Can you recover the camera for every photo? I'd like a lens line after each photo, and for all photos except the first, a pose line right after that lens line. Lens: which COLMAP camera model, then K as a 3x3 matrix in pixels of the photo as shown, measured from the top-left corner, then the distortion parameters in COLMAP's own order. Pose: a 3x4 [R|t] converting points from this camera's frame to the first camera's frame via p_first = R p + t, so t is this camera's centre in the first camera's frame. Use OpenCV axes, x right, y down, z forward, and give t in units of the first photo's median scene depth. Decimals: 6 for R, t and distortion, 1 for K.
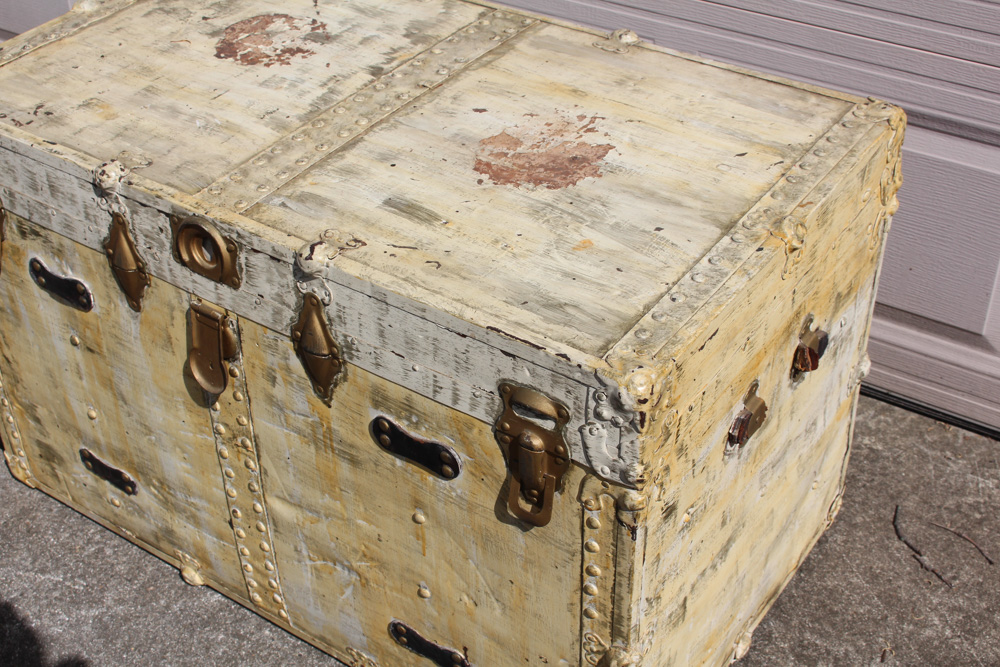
lens RADIAL K [[1381.3, 0, 492.0], [0, 1381.3, 328.3], [0, 0, 1]] dist [-0.070129, 0.000000]
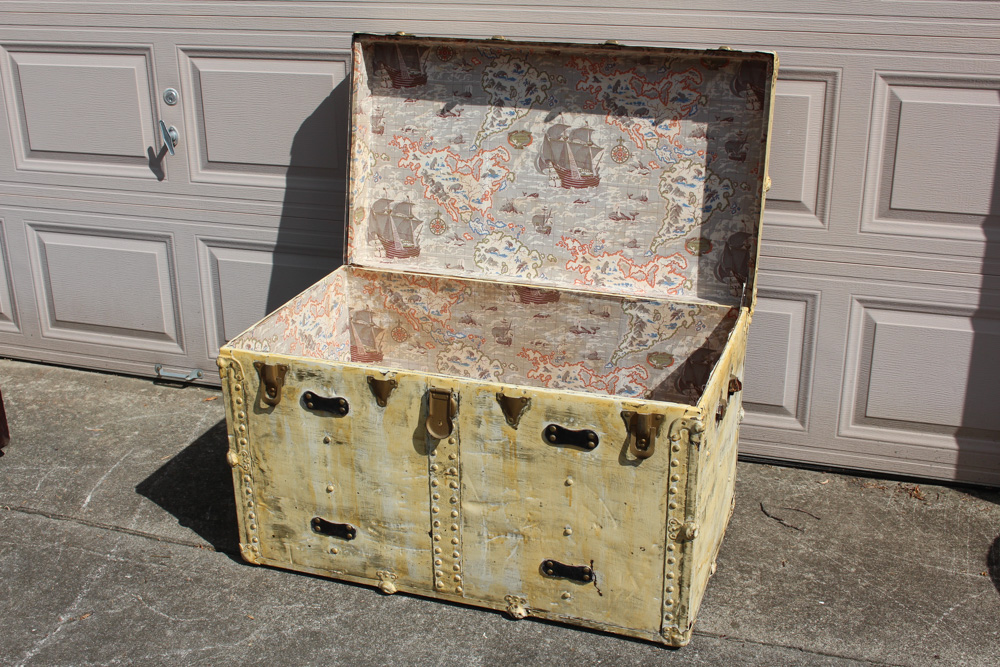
lens RADIAL K [[1195.9, 0, 484.0], [0, 1195.9, 340.5], [0, 0, 1]] dist [-0.098762, 0.000000]
pose [[0.964462, -0.089800, 0.248493, -0.526150], [0.151373, 0.958625, -0.241090, 0.310871], [-0.216561, 0.270138, 0.938151, -0.538760]]
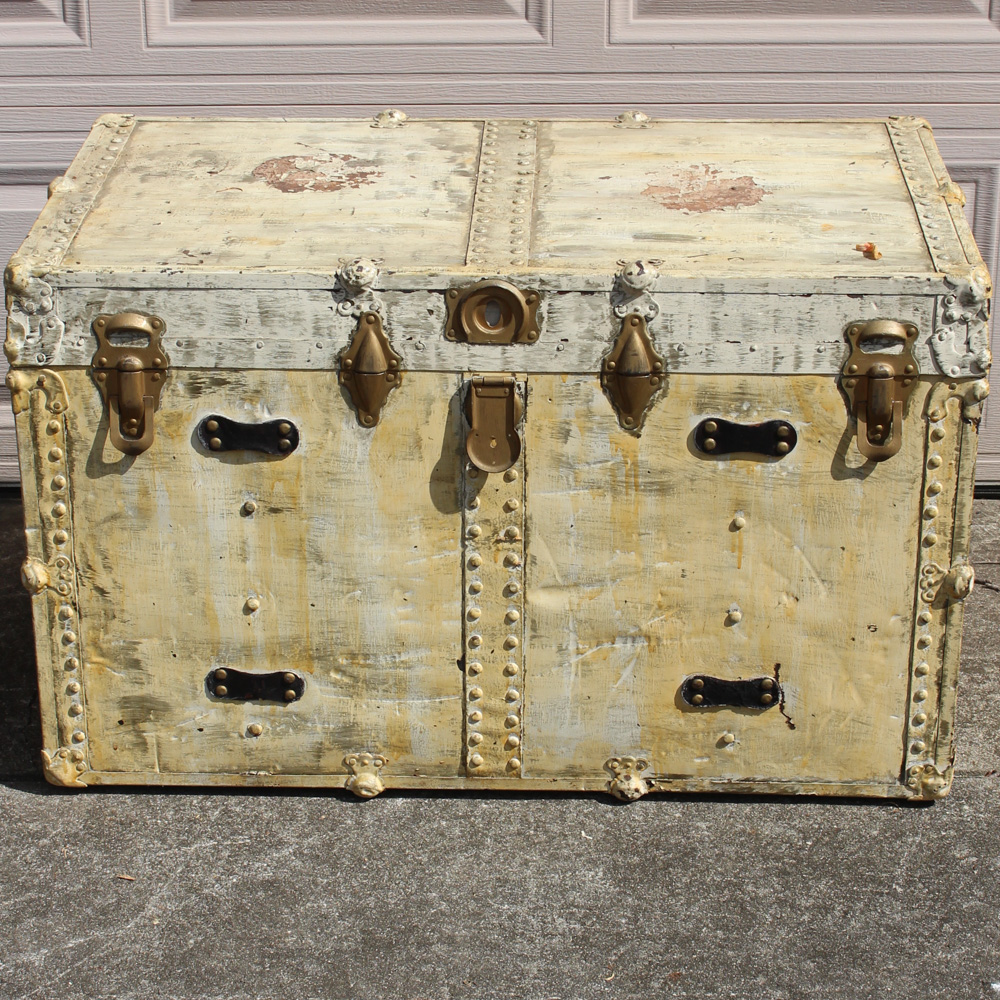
lens RADIAL K [[2693.9, 0, 497.2], [0, 2693.9, 504.4], [0, 0, 1]] dist [-0.097720, 0.000000]
pose [[0.837216, -0.203403, 0.507638, -1.164096], [0.311809, 0.940136, -0.137548, 0.327359], [-0.449272, 0.273443, 0.850520, -0.612732]]
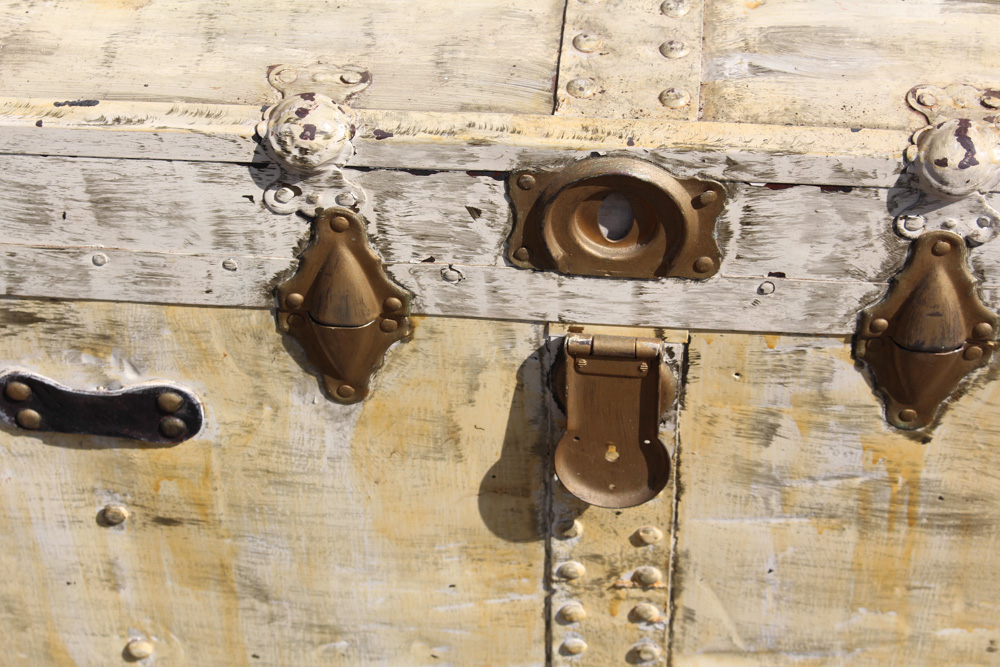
lens RADIAL K [[2396.4, 0, 492.1], [0, 2396.4, 328.1], [0, 0, 1]] dist [0.041137, 0.000000]
pose [[0.864555, -0.355102, 0.355595, -0.497890], [0.301913, 0.932685, 0.197351, -0.178106], [-0.401738, -0.063262, 0.913567, 0.283535]]
